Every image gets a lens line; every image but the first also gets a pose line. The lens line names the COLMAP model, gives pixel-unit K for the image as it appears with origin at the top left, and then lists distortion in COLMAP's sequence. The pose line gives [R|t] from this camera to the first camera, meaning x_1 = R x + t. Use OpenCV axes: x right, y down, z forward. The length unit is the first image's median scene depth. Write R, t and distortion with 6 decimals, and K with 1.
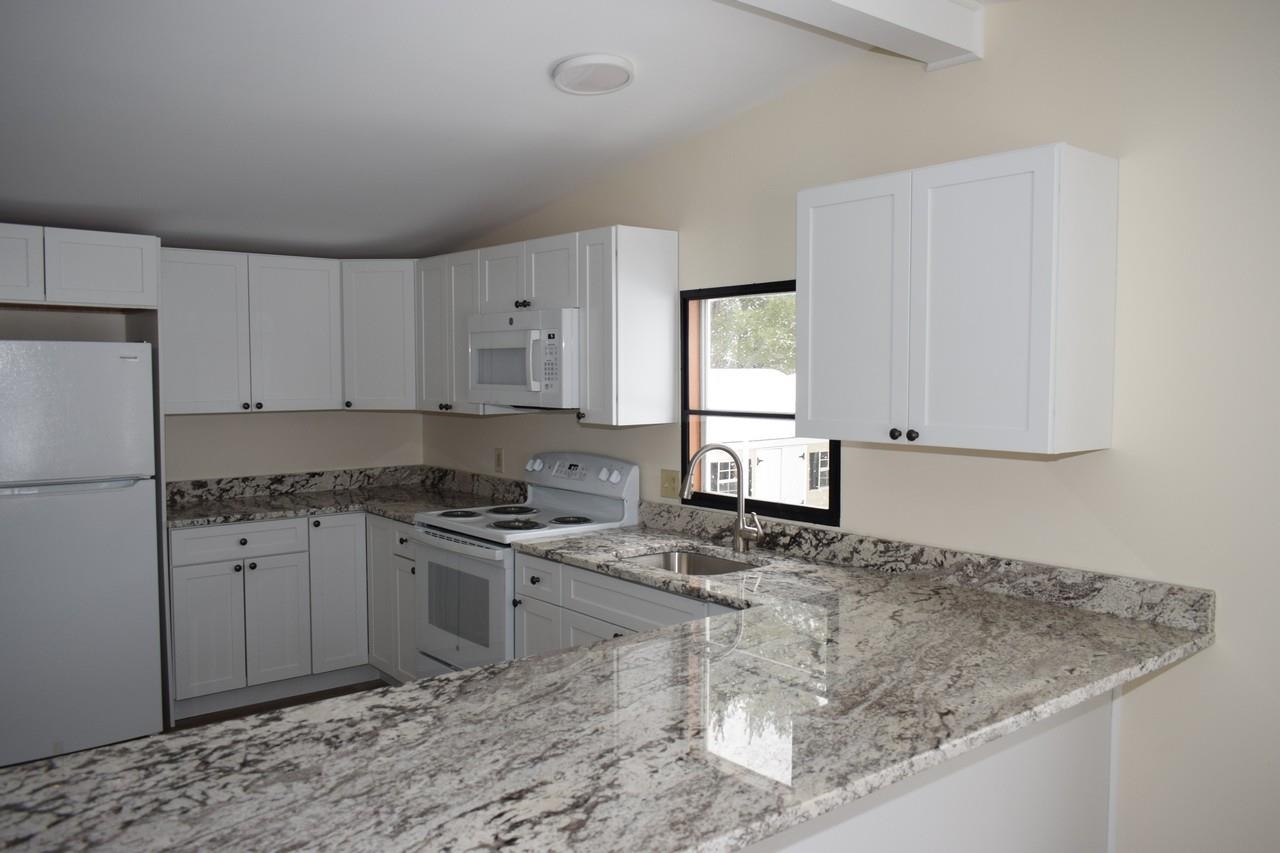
lens RADIAL K [[989.2, 0, 641.2], [0, 989.2, 424.6], [0, 0, 1]] dist [-0.017380, 0.008768]
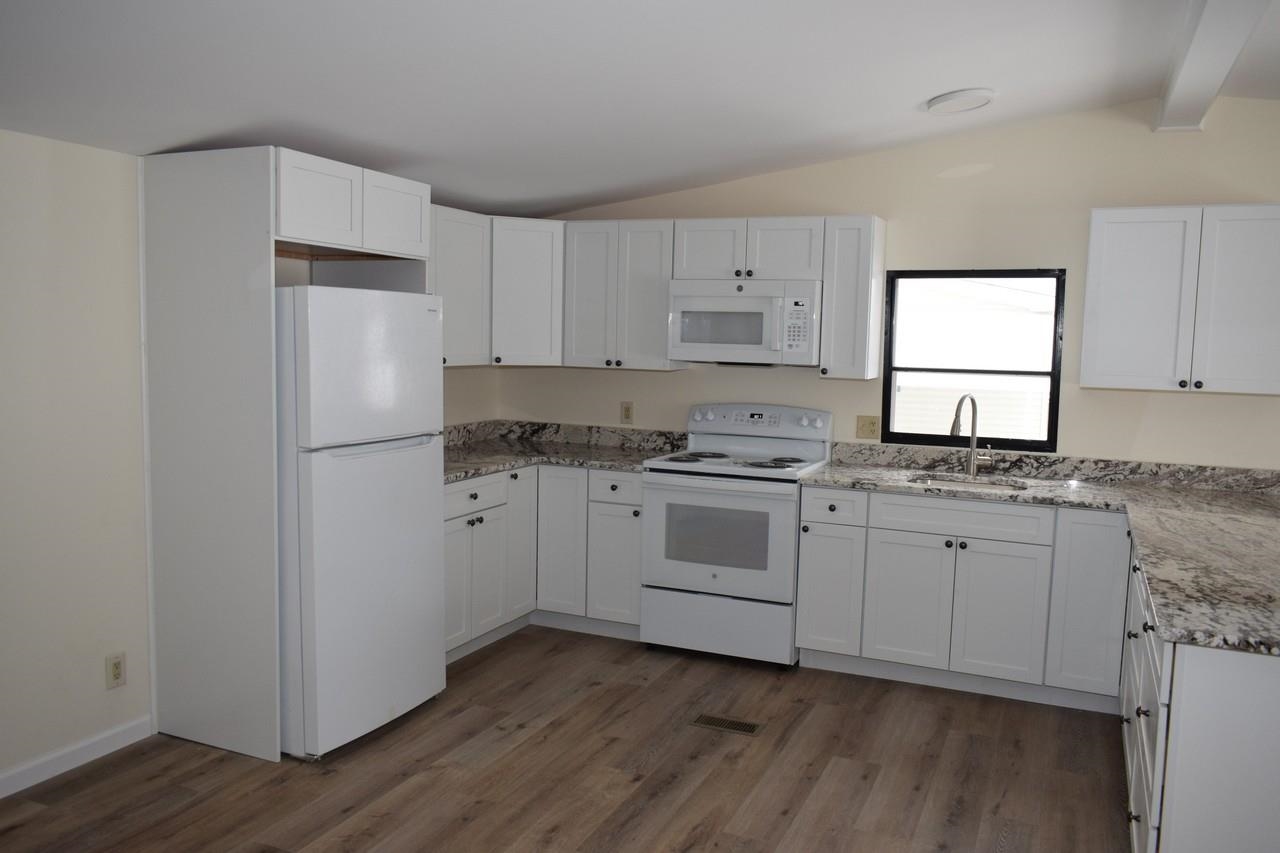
lens RADIAL K [[989.2, 0, 641.2], [0, 989.2, 424.6], [0, 0, 1]] dist [-0.017380, 0.008768]
pose [[0.893165, -0.021851, 0.449198, -0.873619], [0.002582, 0.999052, 0.043465, 0.002952], [-0.449722, -0.037662, 0.892374, 0.033710]]
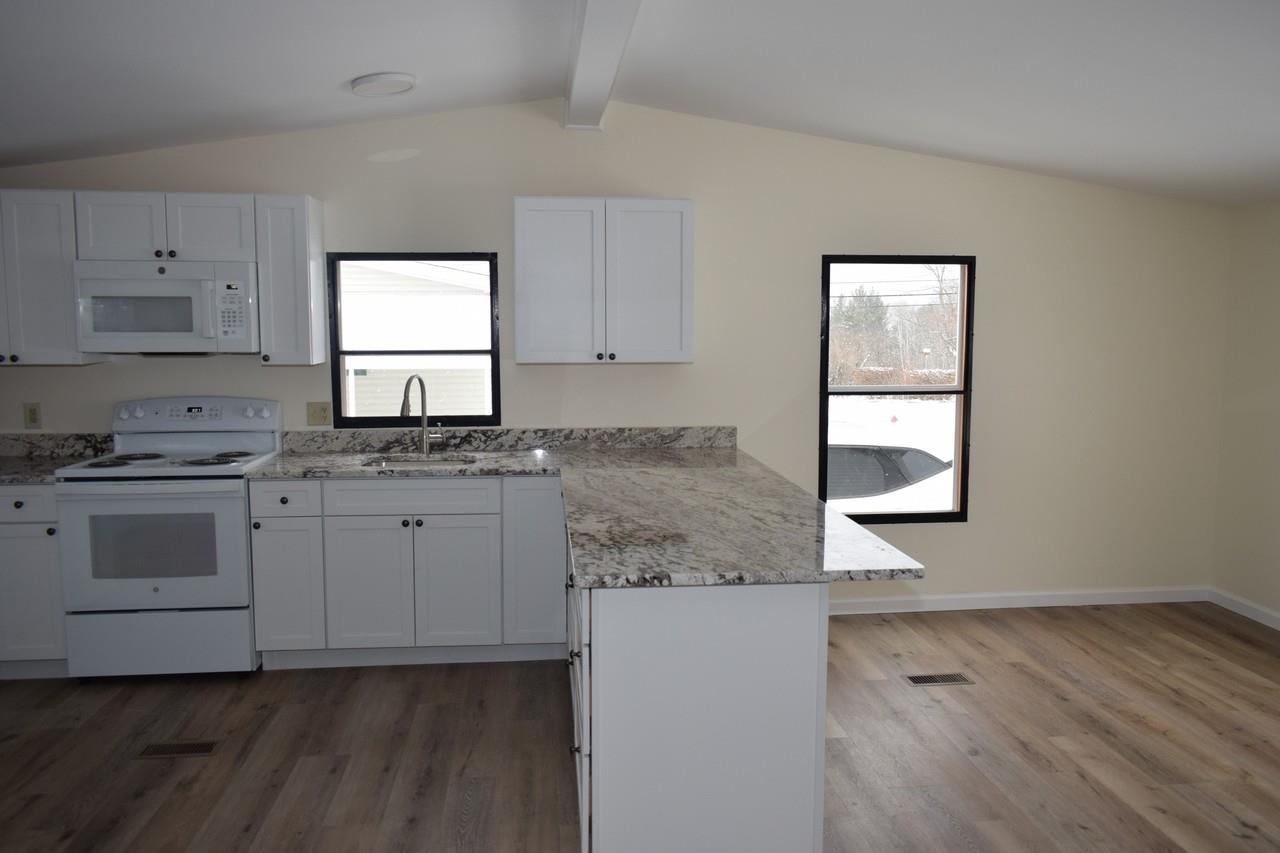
lens RADIAL K [[989.2, 0, 641.2], [0, 989.2, 424.6], [0, 0, 1]] dist [-0.017380, 0.008768]
pose [[0.549188, -0.085827, 0.831280, -0.847377], [0.045147, 0.996307, 0.073038, 0.003866], [-0.834478, -0.002582, 0.551034, 0.017720]]
